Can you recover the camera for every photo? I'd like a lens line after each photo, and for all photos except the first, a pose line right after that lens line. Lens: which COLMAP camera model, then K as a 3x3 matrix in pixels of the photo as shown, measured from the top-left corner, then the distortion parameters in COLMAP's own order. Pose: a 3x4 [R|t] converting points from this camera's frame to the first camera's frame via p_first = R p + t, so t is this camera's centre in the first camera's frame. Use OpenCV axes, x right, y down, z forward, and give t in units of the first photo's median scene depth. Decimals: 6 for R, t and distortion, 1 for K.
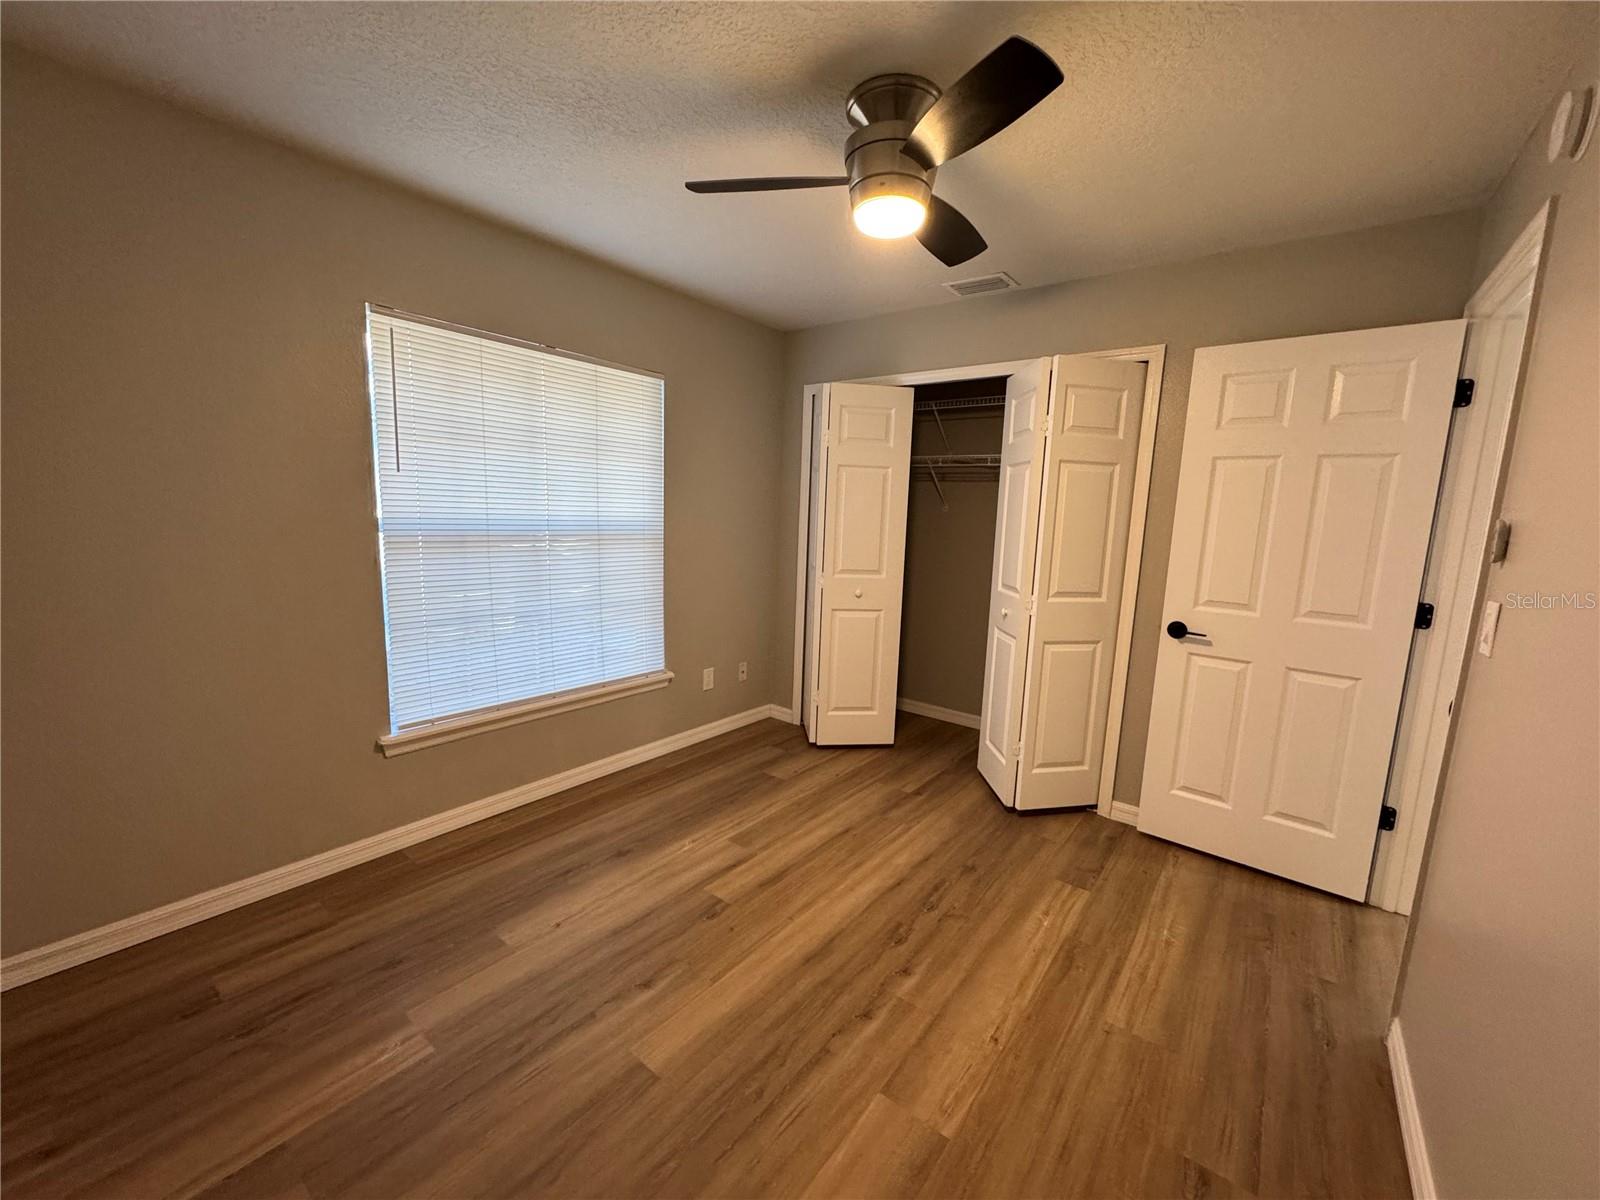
lens RADIAL K [[634.6, 0, 800.7], [0, 634.6, 603.3], [0, 0, 1]] dist [-0.001671, -0.000875]
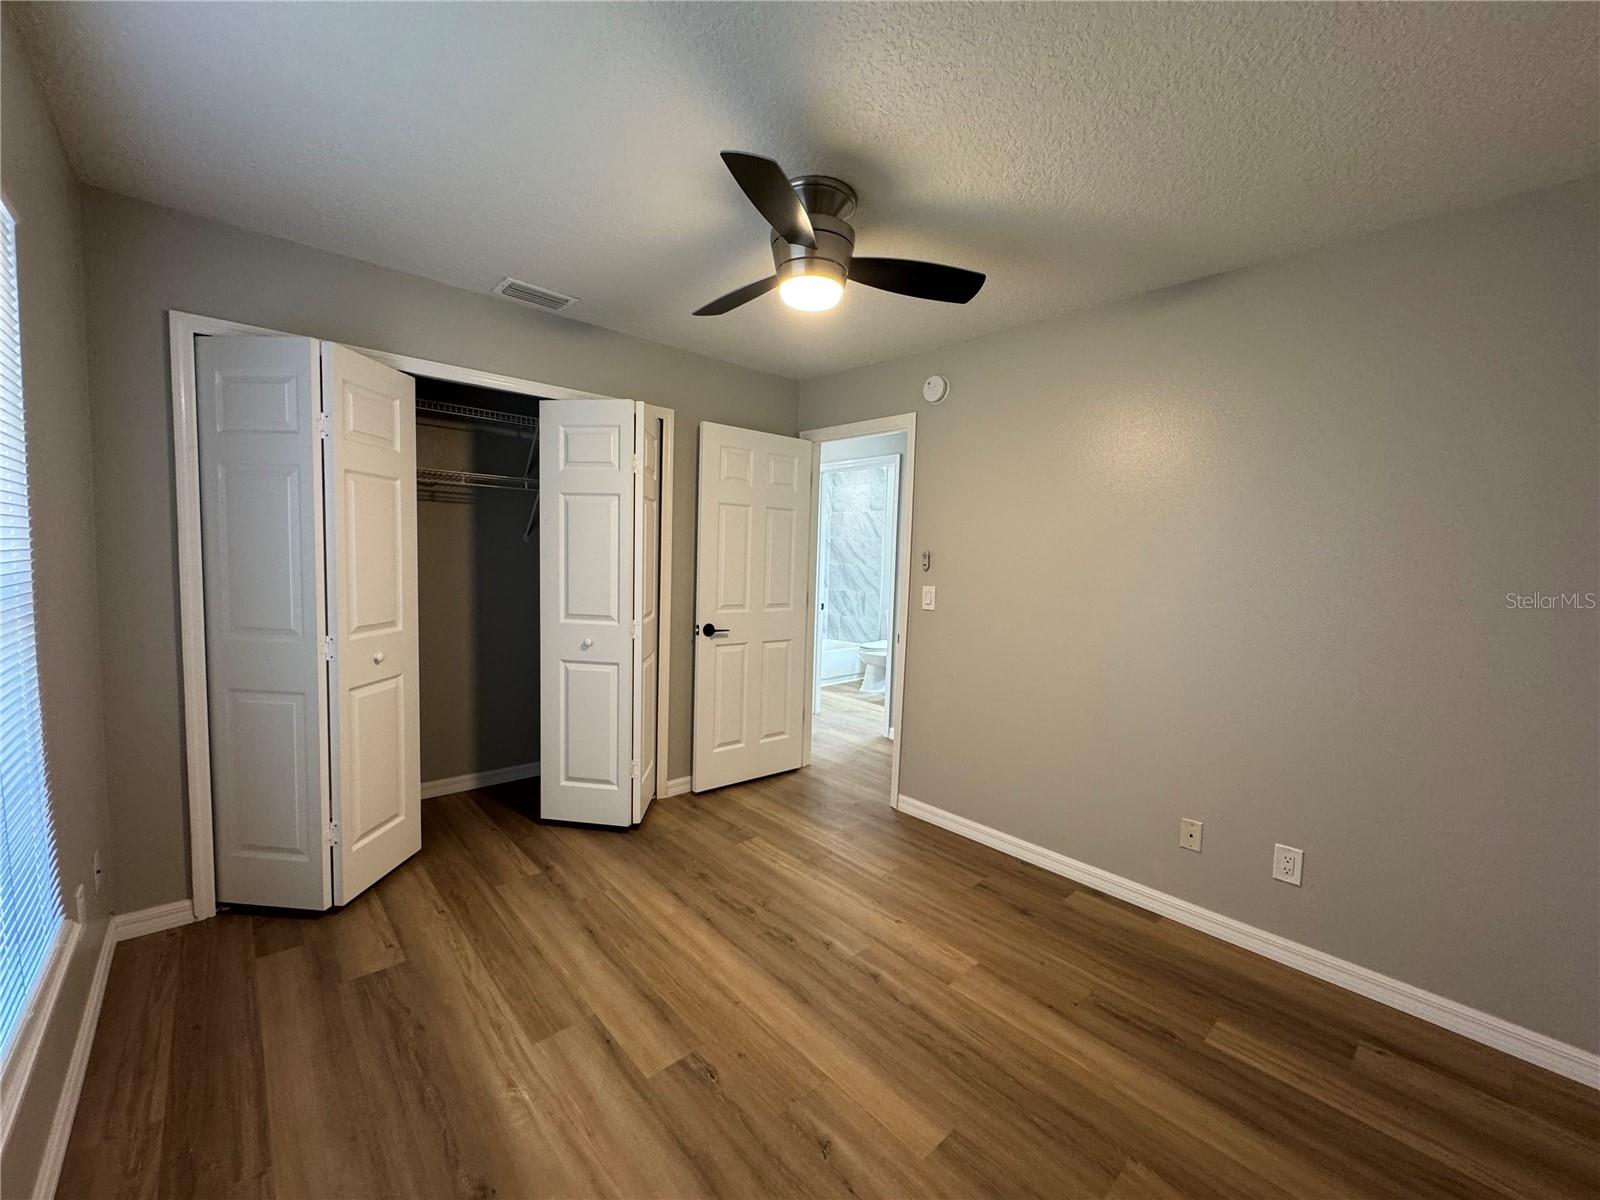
lens RADIAL K [[634.6, 0, 799.2], [0, 634.6, 600.6], [0, 0, 1]] dist [-0.001671, -0.000875]
pose [[0.170627, -0.103278, 0.979908, -0.673736], [0.118918, 0.989381, 0.083569, -0.107771], [-0.978133, 0.102270, 0.181096, 0.568421]]
